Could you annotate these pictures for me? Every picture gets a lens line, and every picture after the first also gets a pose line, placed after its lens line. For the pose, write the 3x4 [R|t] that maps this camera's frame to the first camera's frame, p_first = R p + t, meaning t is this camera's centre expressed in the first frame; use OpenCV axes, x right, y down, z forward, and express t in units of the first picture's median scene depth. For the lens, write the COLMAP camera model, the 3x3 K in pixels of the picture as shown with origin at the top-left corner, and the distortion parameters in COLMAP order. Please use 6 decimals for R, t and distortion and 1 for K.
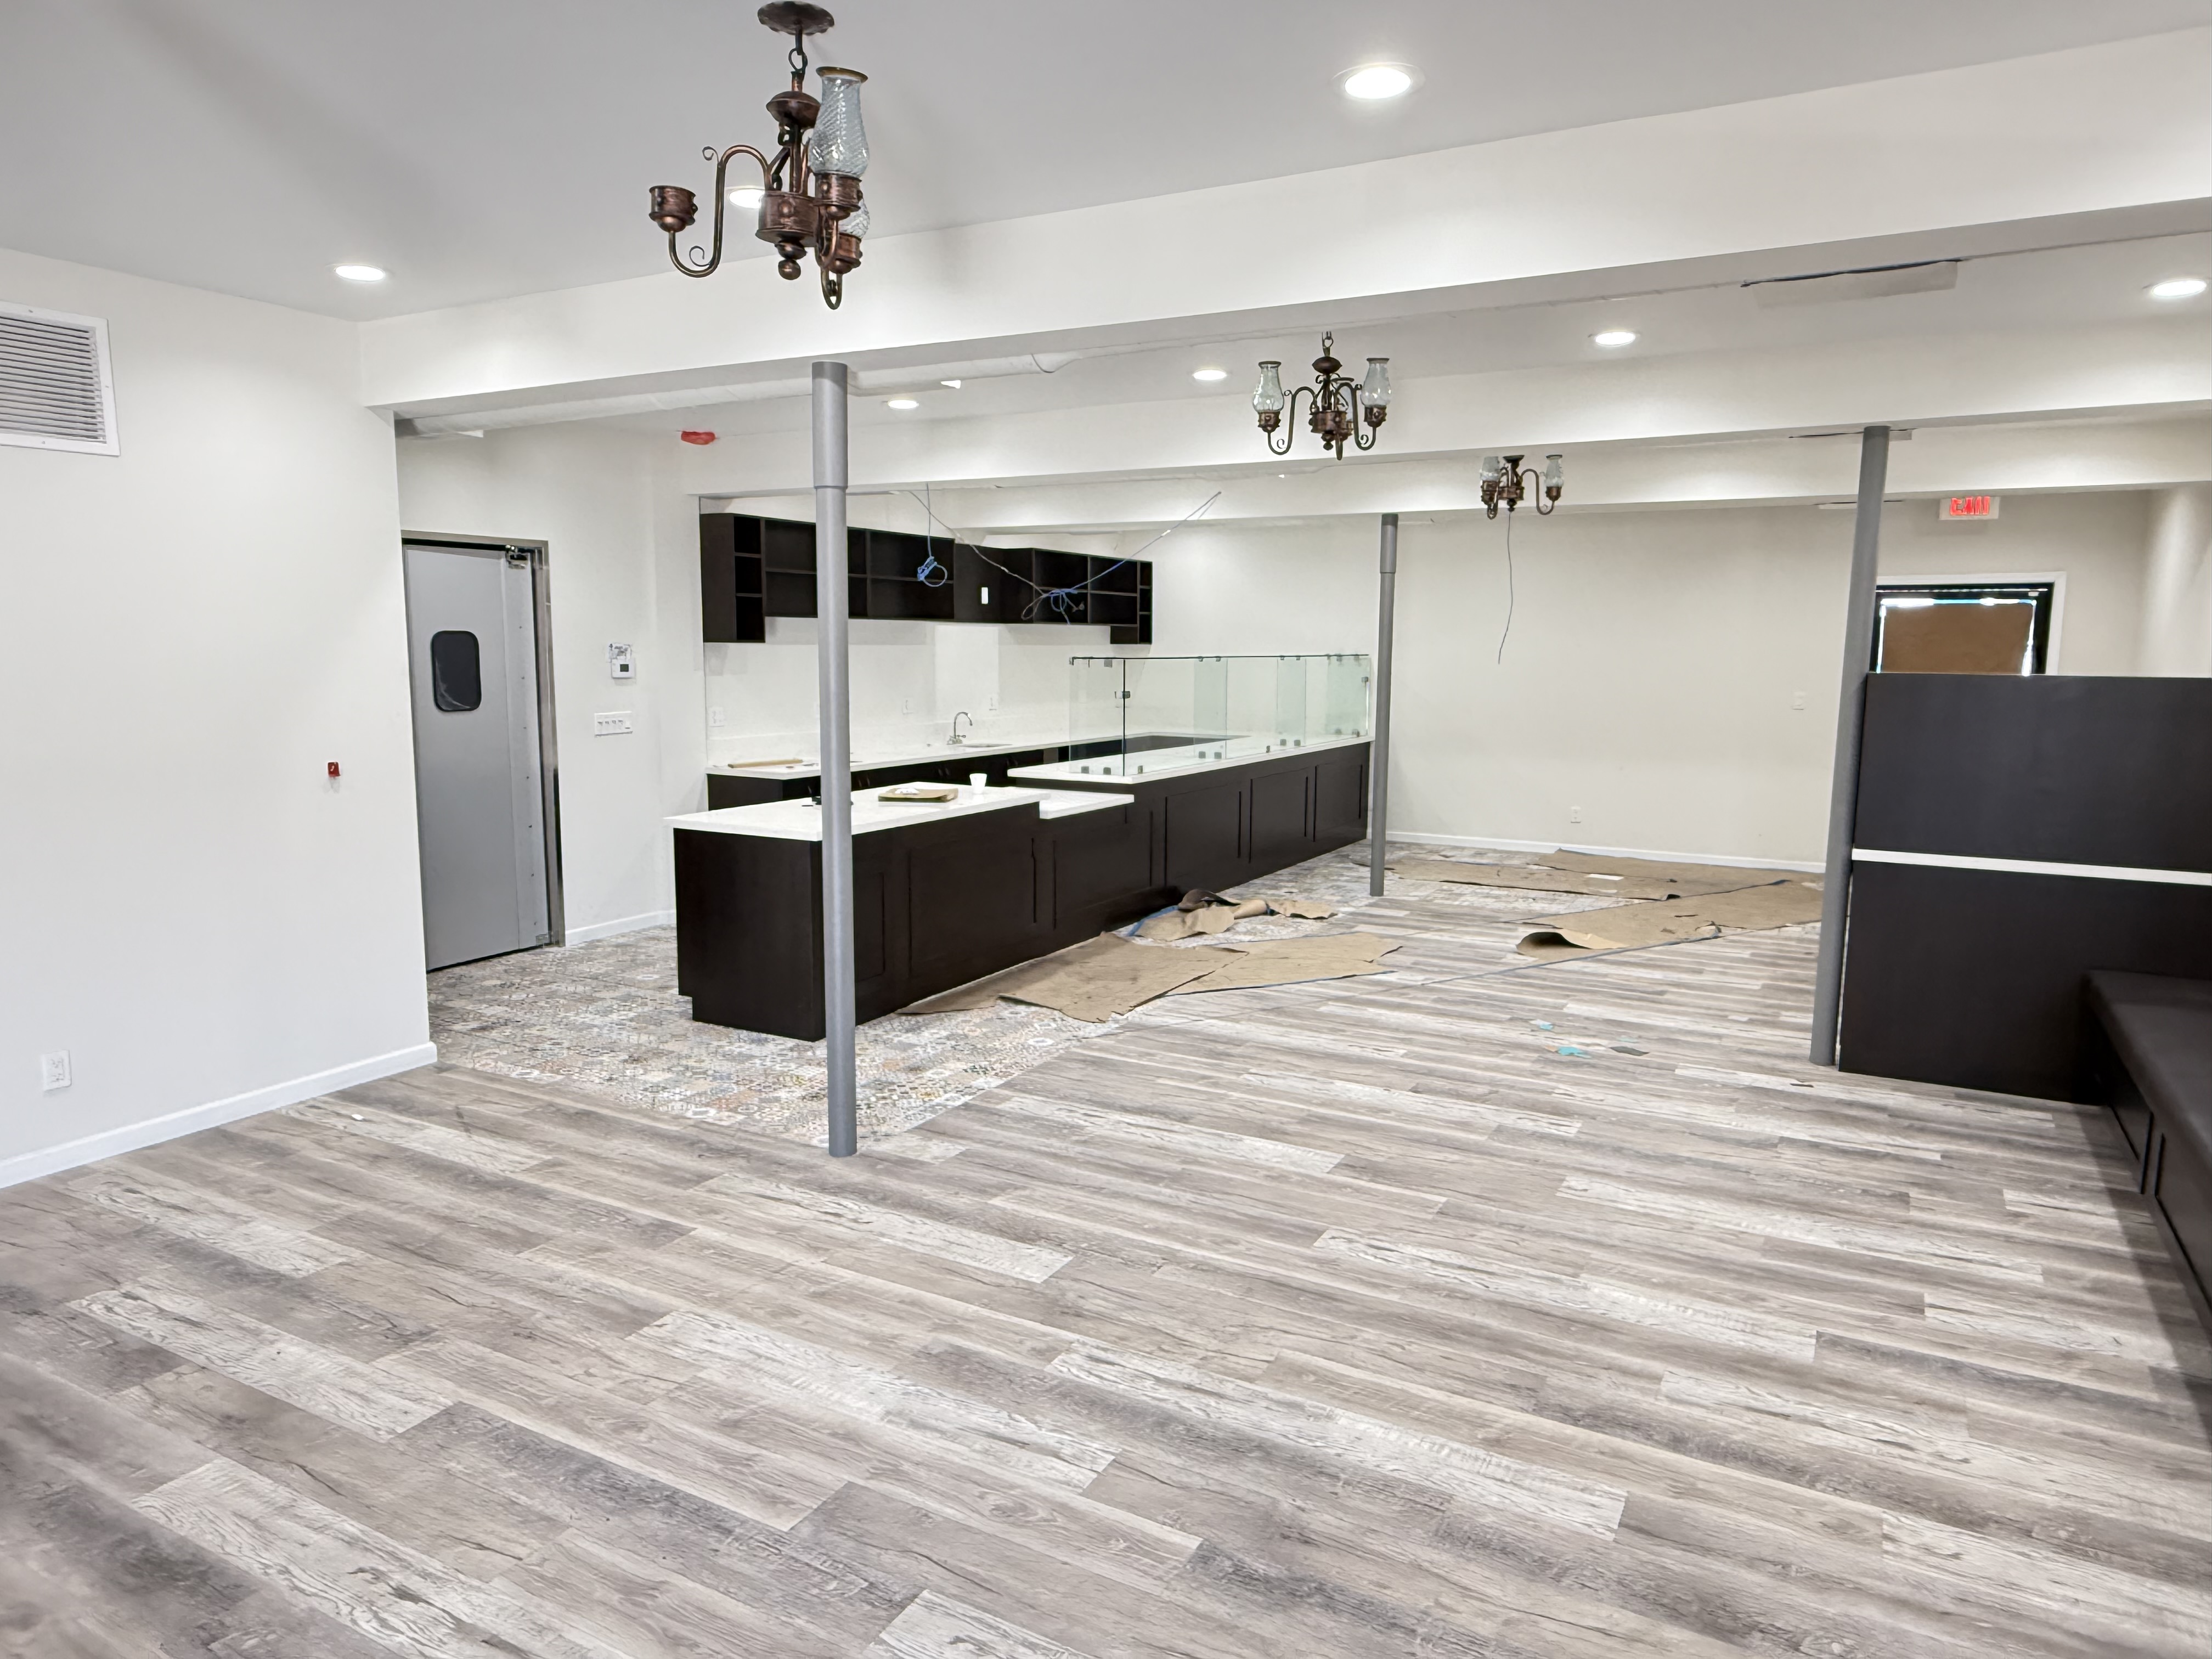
lens RADIAL K [[1403.2, 0, 1106.0], [0, 1403.2, 829.5], [0, 0, 1]] dist [0.002244, 0.000721]
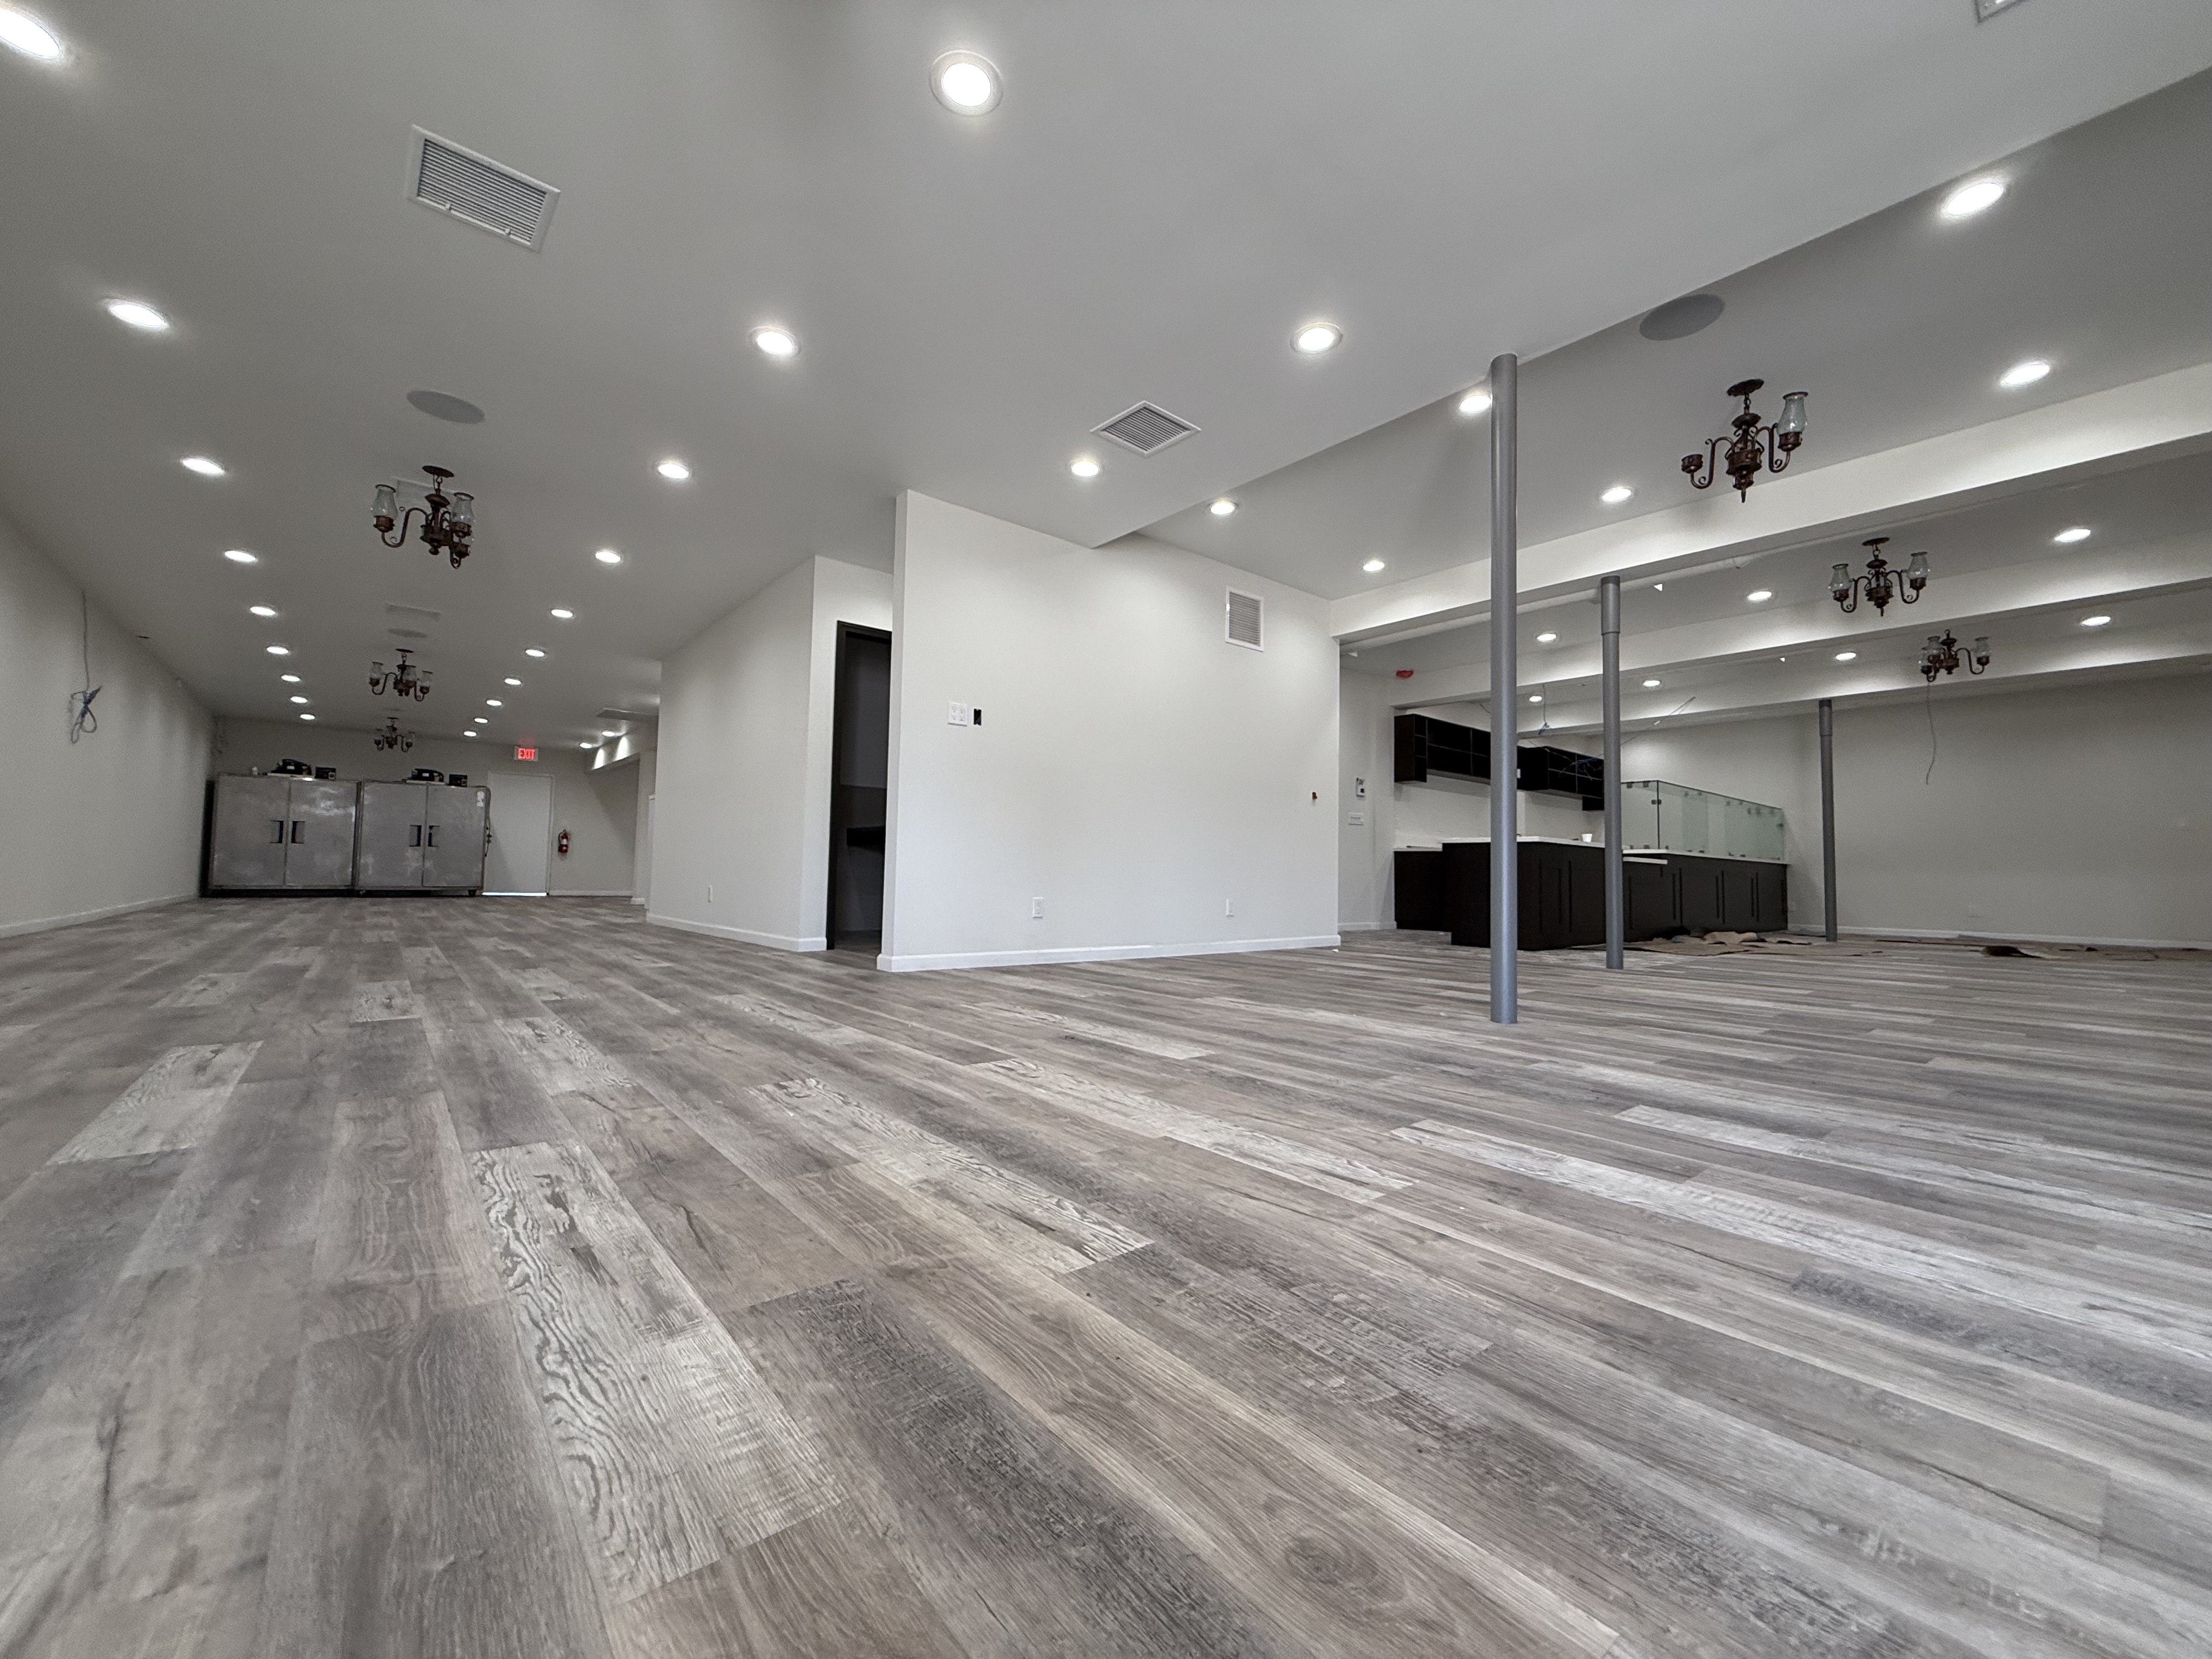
lens RADIAL K [[880.8, 0, 1106.0], [0, 880.8, 829.5], [0, 0, 1]] dist [-0.000896, -0.000136]
pose [[0.929655, -0.011986, -0.368235, -0.237920], [-0.056663, 0.982928, -0.175048, 0.176799], [0.364047, 0.183600, 0.913105, -0.230913]]
